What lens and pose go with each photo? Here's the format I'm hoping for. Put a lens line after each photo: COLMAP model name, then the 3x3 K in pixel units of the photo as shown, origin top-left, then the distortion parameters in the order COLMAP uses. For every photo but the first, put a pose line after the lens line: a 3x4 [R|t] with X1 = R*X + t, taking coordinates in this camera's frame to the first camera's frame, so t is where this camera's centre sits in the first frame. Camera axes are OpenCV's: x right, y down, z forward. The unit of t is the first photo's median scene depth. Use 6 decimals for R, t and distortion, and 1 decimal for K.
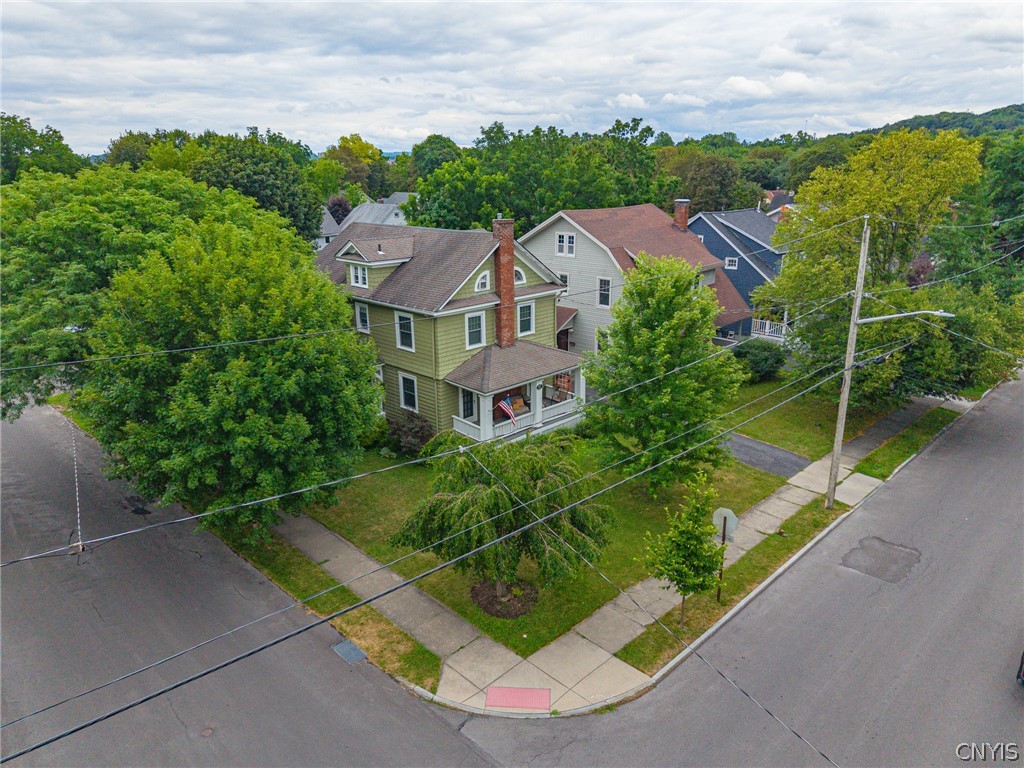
lens RADIAL K [[692.1, 0, 511.0], [0, 692.1, 383.3], [0, 0, 1]] dist [0.001408, 0.000801]
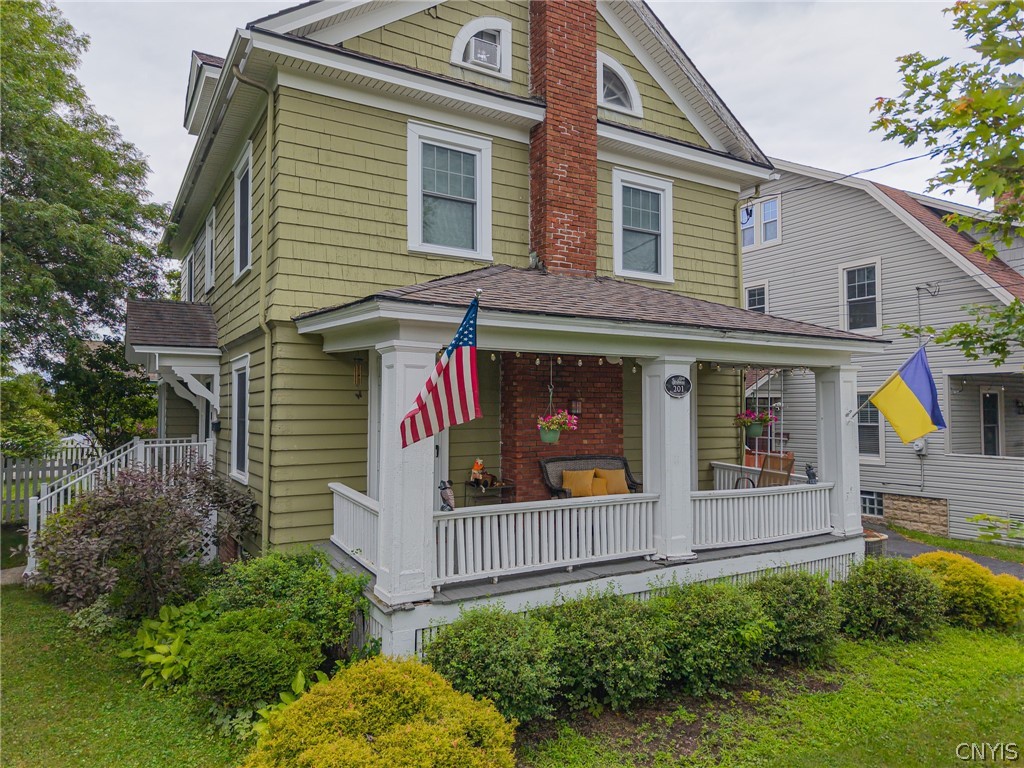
lens RADIAL K [[692.1, 0, 512.9], [0, 692.1, 385.4], [0, 0, 1]] dist [0.001408, 0.000801]
pose [[0.968449, -0.001561, -0.249207, 0.044159], [-0.081114, 0.943556, -0.321127, 0.086457], [0.235642, 0.331209, 0.913659, 0.730228]]
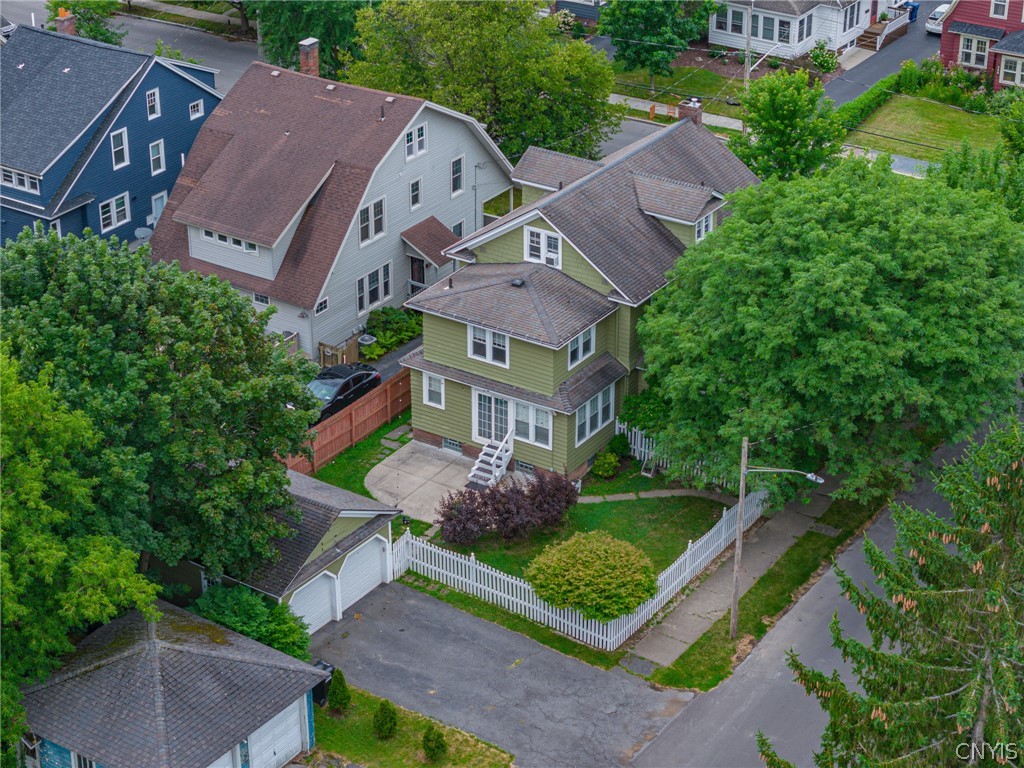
lens RADIAL K [[2066.0, 0, 512.1], [0, 2066.0, 384.0], [0, 0, 1]] dist [-0.005399, 0.000000]
pose [[-0.194861, -0.438460, 0.877372, -2.488685], [0.295097, 0.826866, 0.478760, -1.273387], [-0.935386, 0.352201, -0.031736, 1.364896]]
